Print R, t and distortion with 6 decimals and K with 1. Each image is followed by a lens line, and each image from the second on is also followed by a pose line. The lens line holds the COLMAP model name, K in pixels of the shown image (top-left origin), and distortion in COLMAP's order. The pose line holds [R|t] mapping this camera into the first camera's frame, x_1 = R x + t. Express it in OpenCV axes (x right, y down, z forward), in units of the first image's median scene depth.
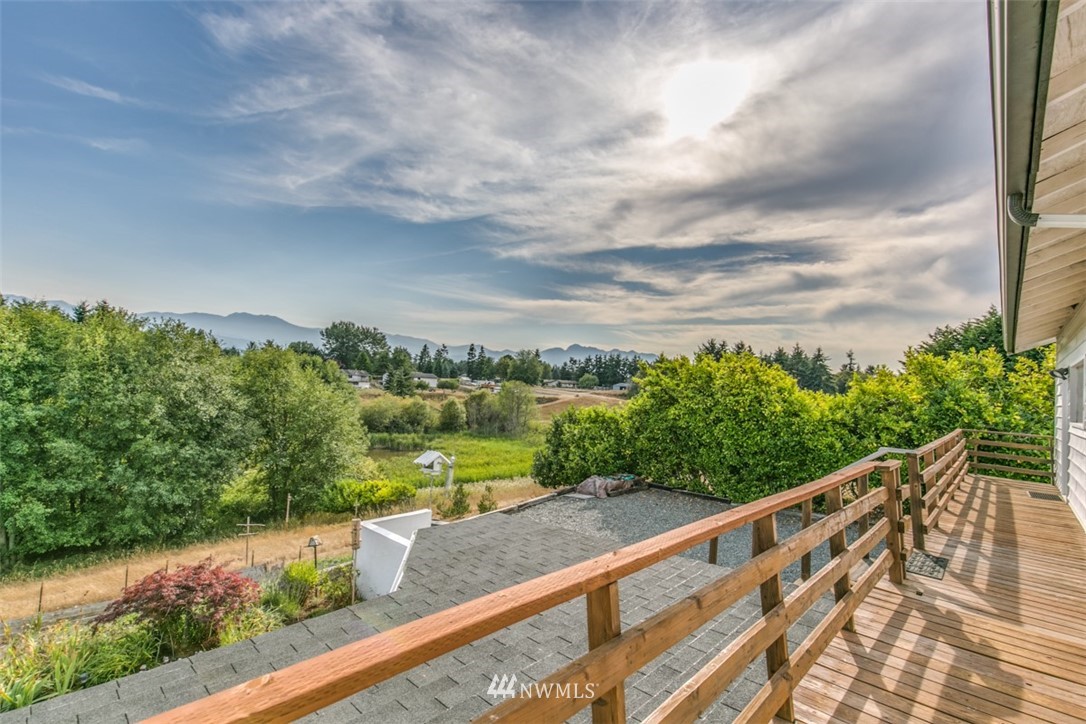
lens RADIAL K [[488.5, 0, 540.3], [0, 488.5, 356.2], [0, 0, 1]] dist [0.009119, -0.000951]
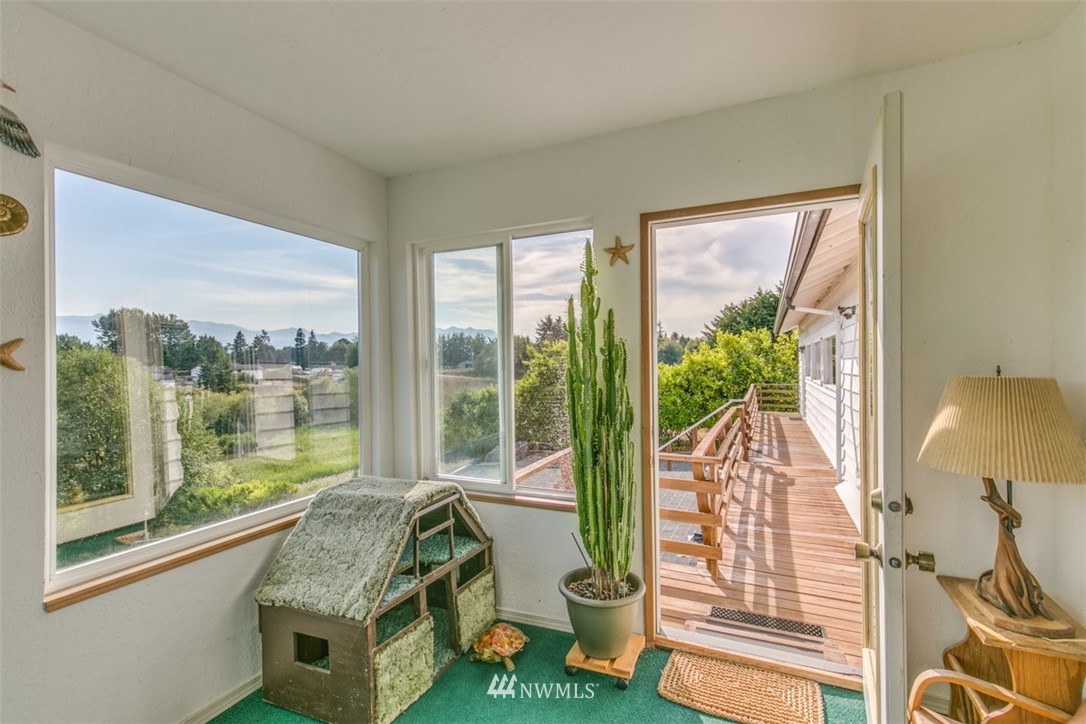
lens RADIAL K [[488.5, 0, 540.3], [0, 488.5, 356.2], [0, 0, 1]] dist [0.009119, -0.000951]
pose [[0.945791, -0.061373, 0.318926, -0.202109], [0.046606, 0.997467, 0.053738, -0.040099], [-0.321416, -0.035961, 0.946255, -0.187354]]
